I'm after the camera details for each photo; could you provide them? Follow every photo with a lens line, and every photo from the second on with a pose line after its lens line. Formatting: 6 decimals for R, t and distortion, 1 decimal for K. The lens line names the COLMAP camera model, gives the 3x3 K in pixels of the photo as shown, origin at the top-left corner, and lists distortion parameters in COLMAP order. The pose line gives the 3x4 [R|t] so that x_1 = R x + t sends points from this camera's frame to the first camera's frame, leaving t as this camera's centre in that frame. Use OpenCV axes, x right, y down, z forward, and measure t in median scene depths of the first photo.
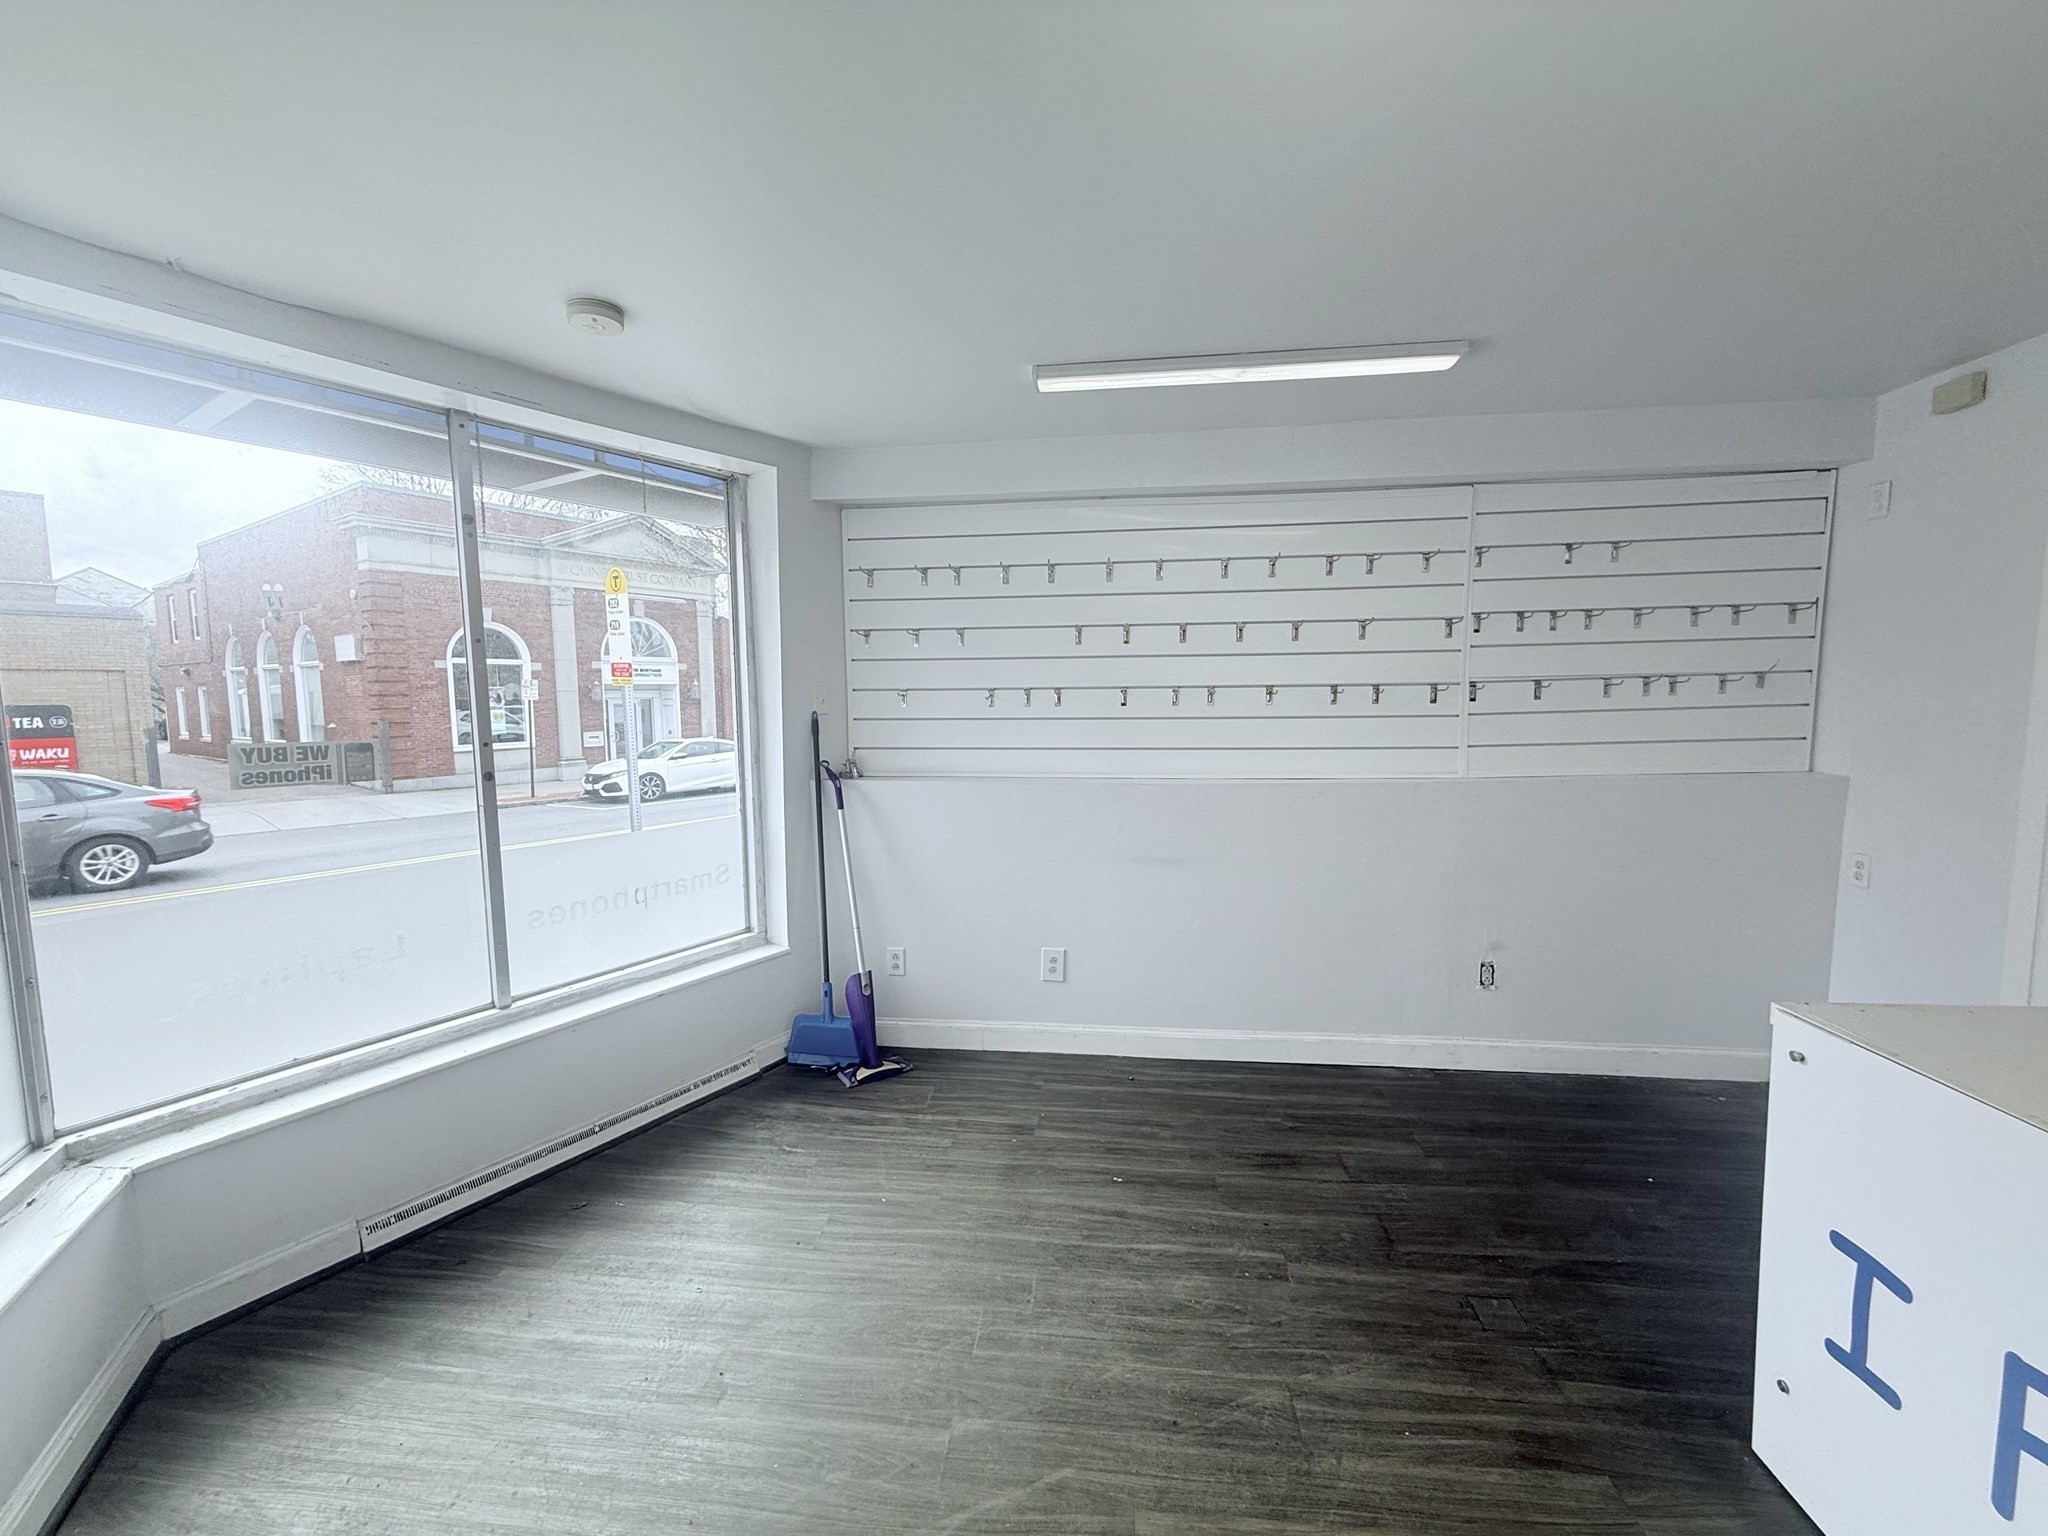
lens RADIAL K [[817.3, 0, 1014.8], [0, 817.3, 767.8], [0, 0, 1]] dist [-0.000351, -0.000579]
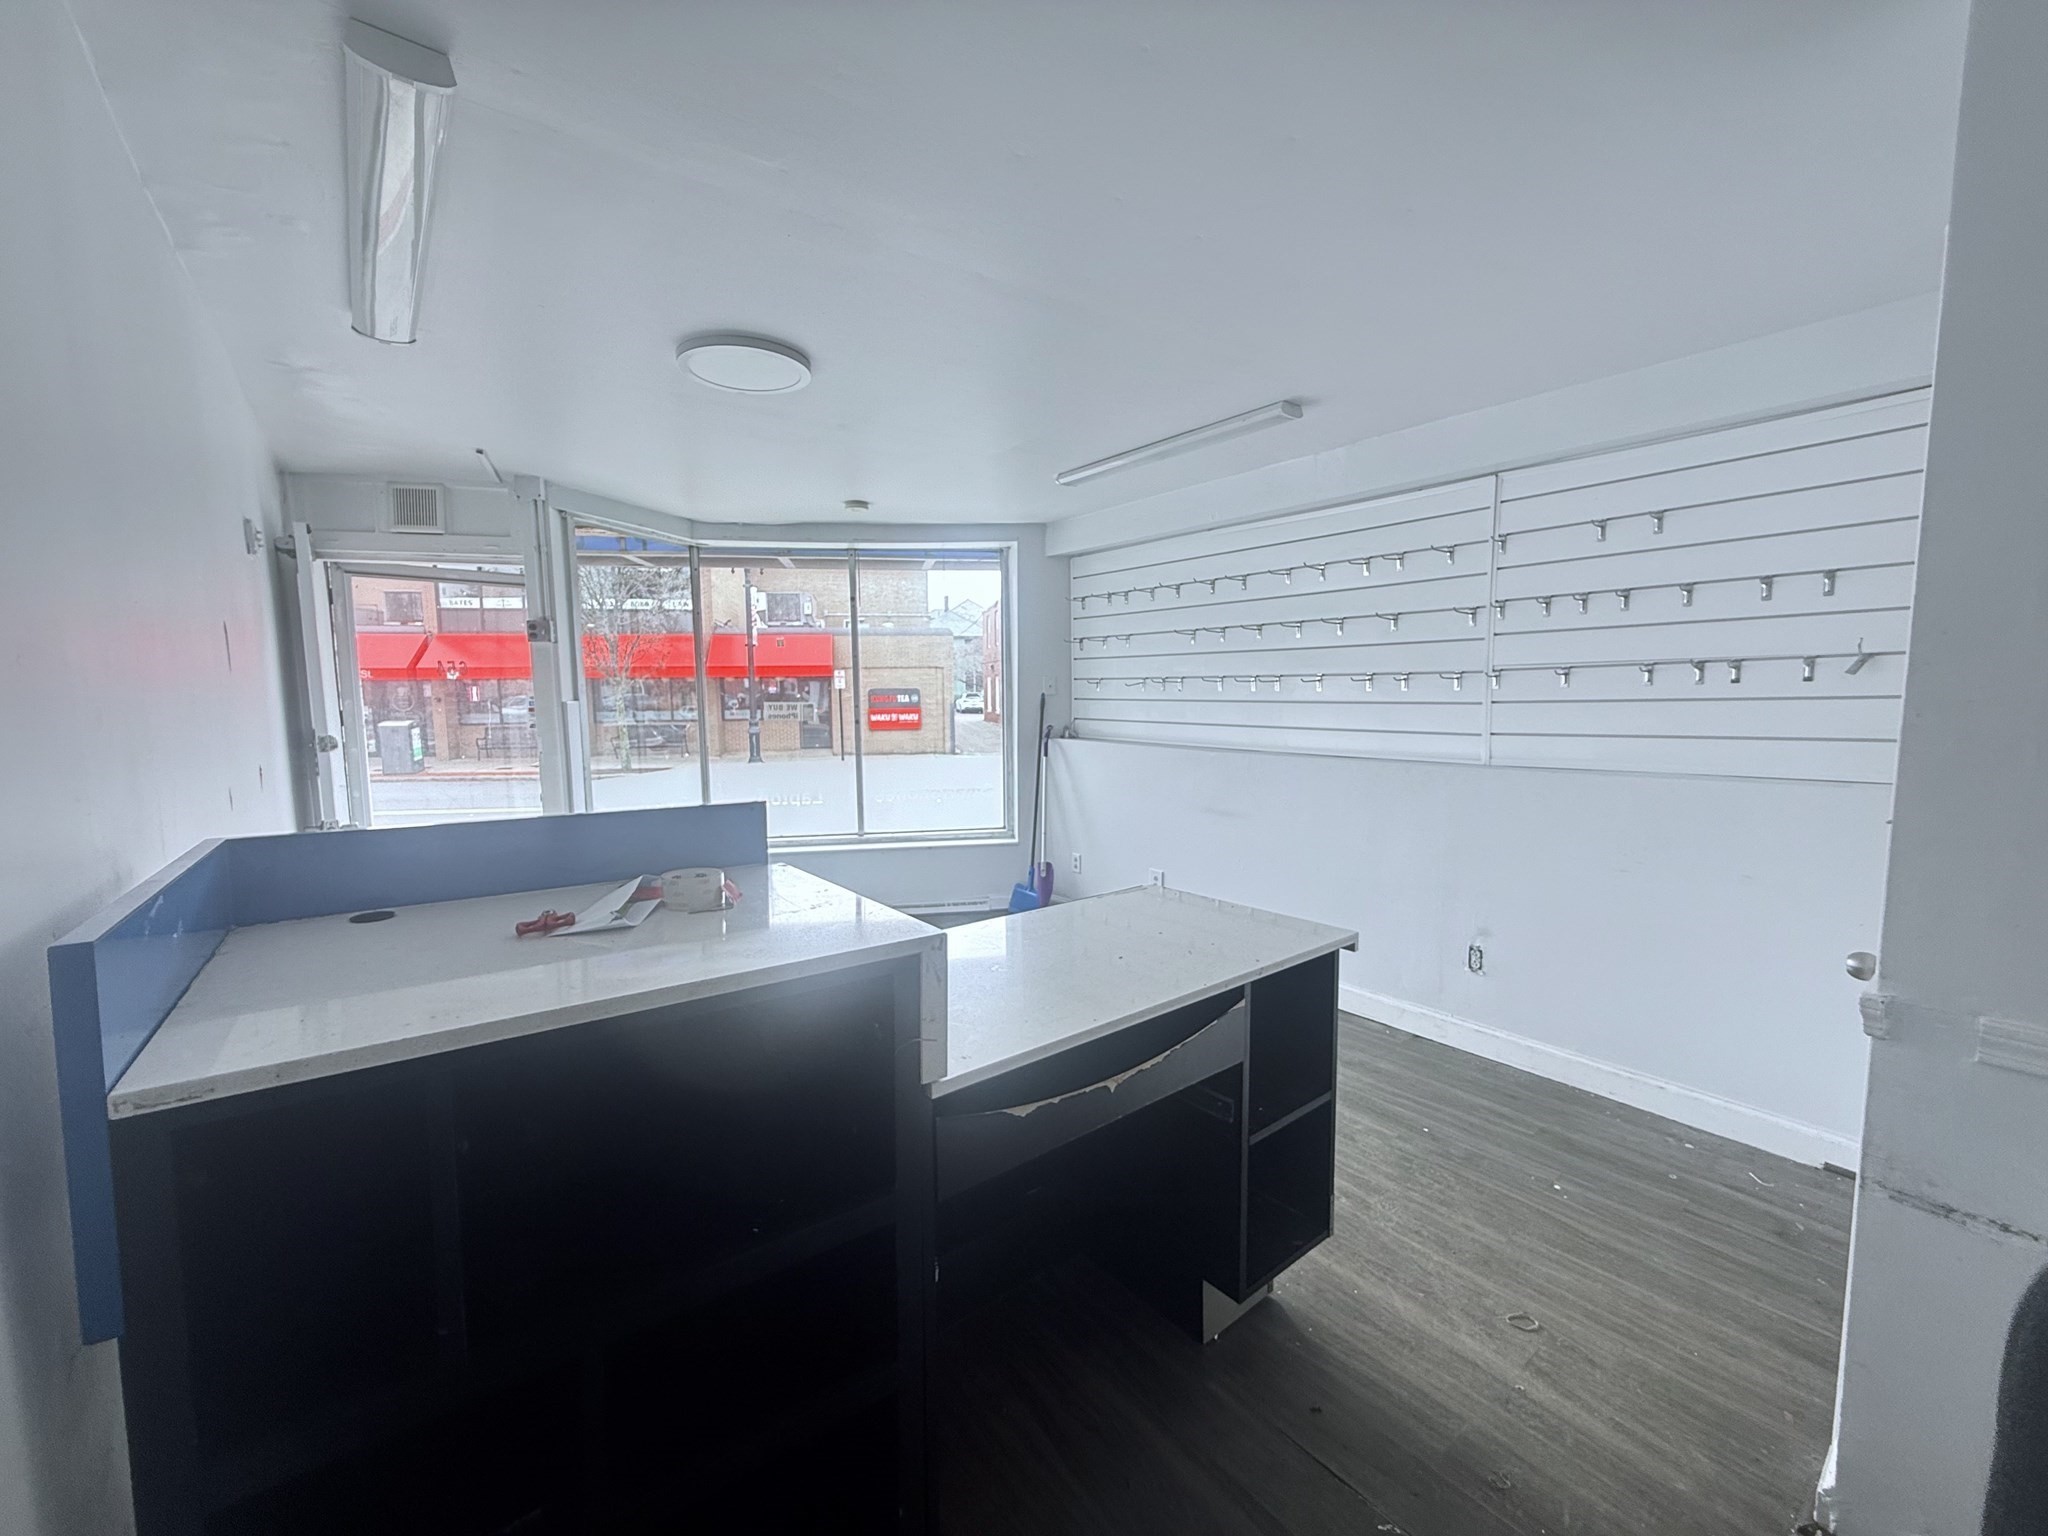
lens RADIAL K [[817.3, 0, 1012.7], [0, 817.3, 764.1], [0, 0, 1]] dist [-0.000351, -0.000579]
pose [[0.692823, 0.071093, -0.717594, 0.951934], [-0.062933, 0.997292, 0.038042, 0.010765], [0.718356, 0.018805, 0.695422, -0.131836]]
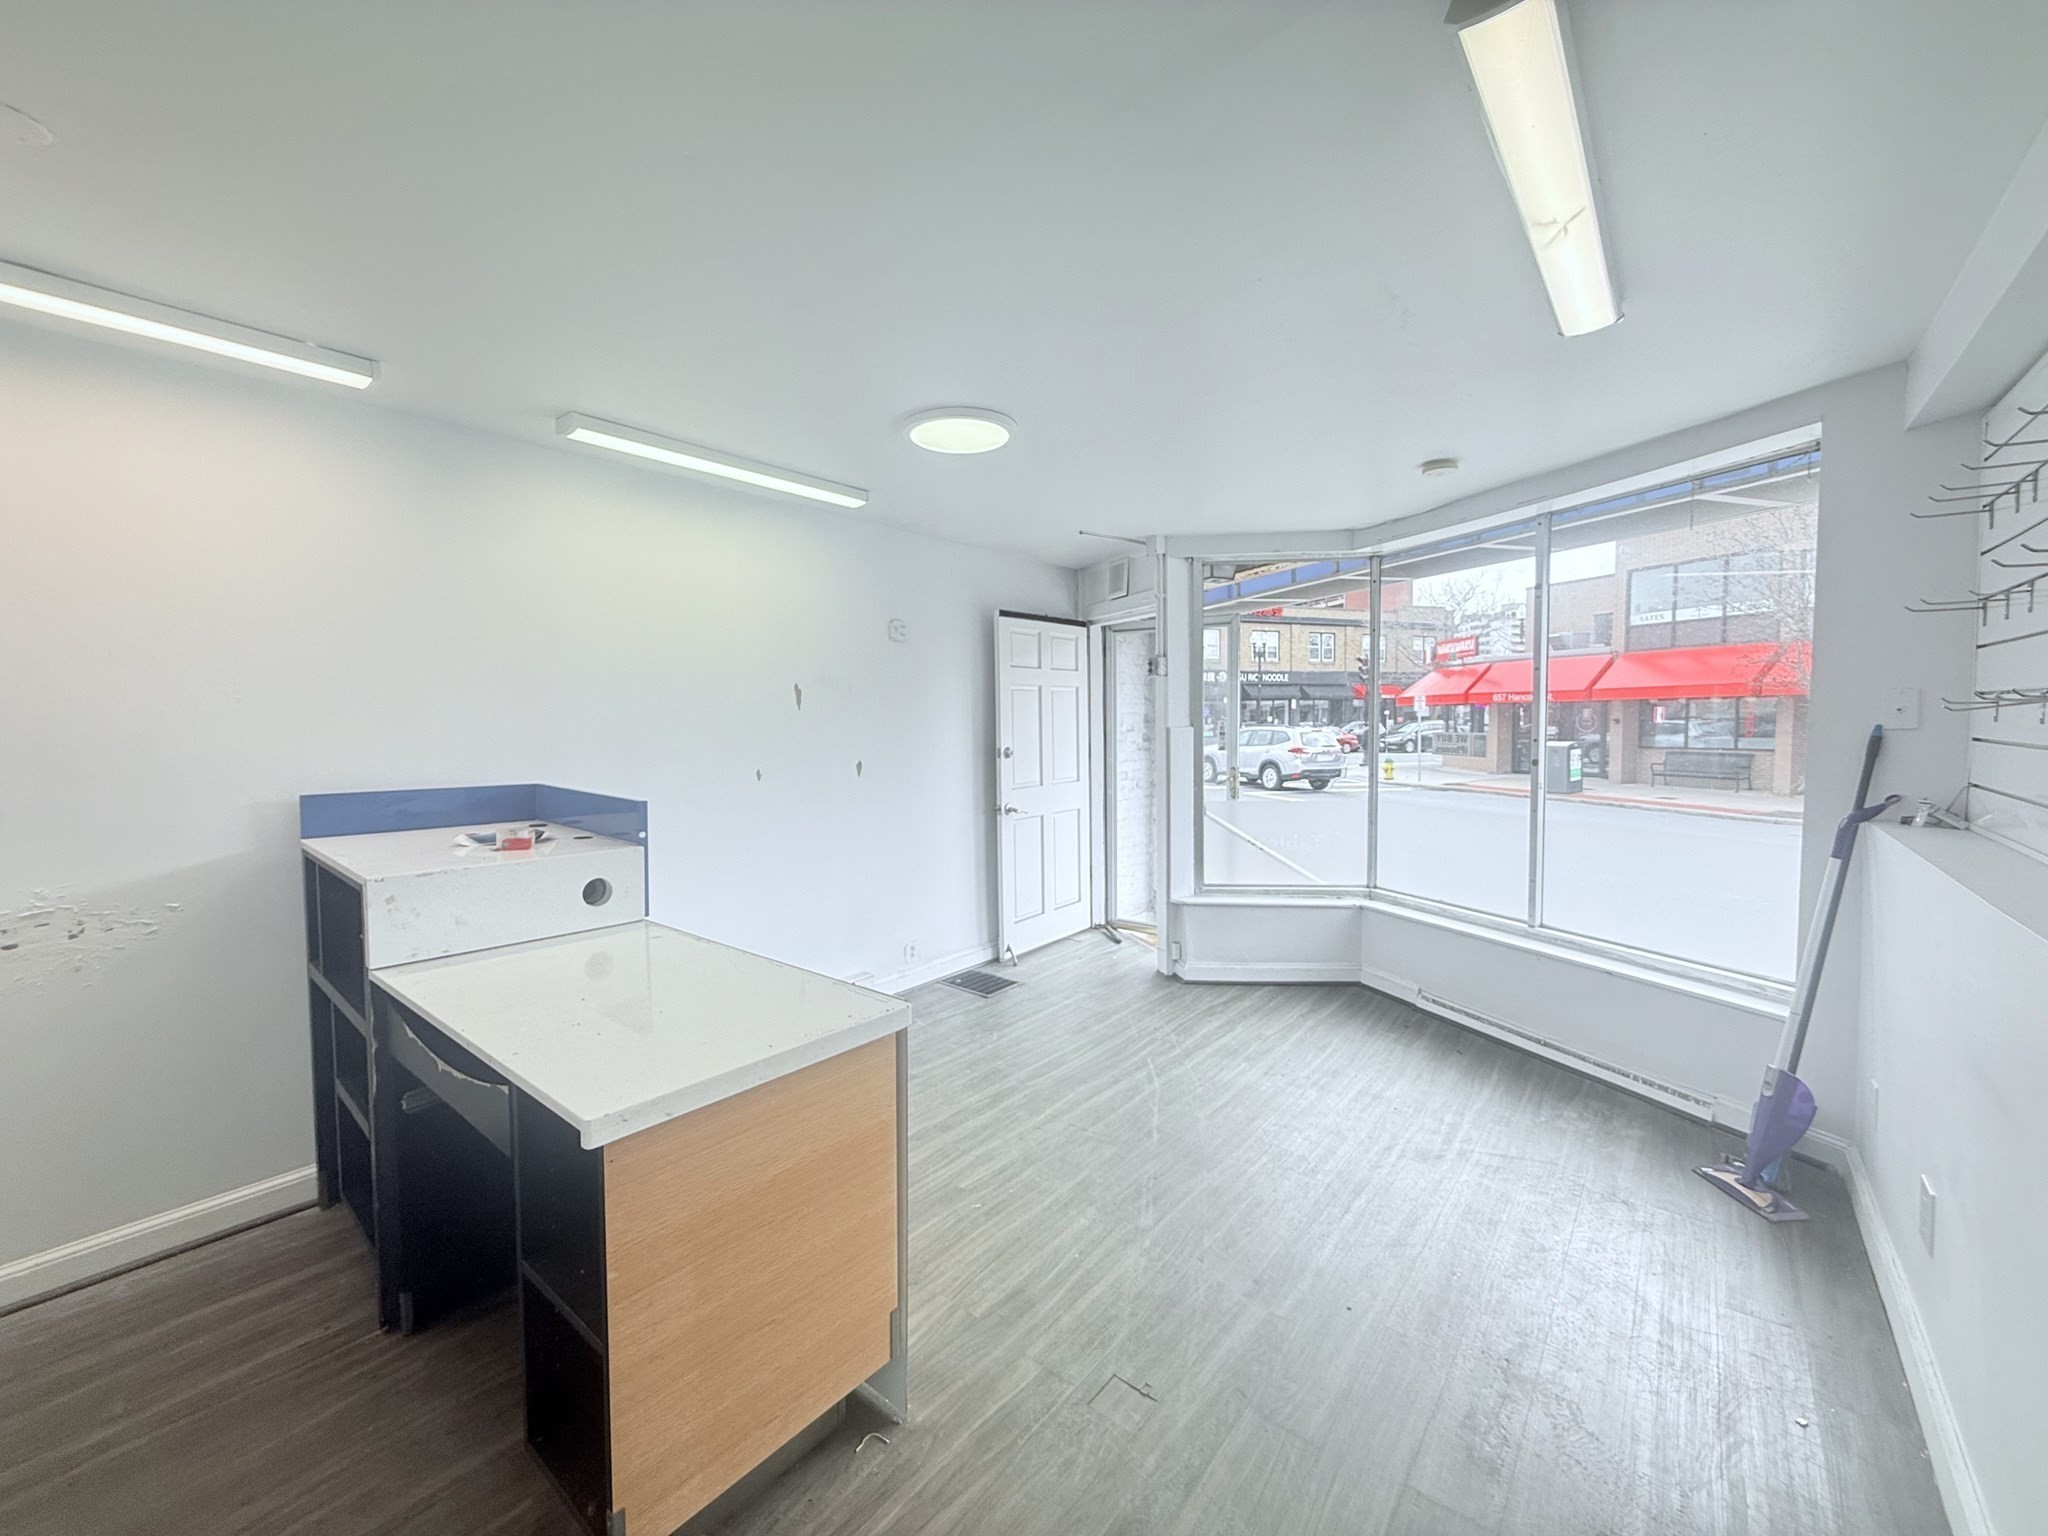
lens RADIAL K [[817.3, 0, 1012.3], [0, 817.3, 763.7], [0, 0, 1]] dist [-0.000351, -0.000579]
pose [[-0.554711, 0.060394, -0.829848, 0.899854], [-0.060437, 0.991803, 0.112580, -0.080223], [0.829845, 0.112603, -0.546514, 0.867066]]
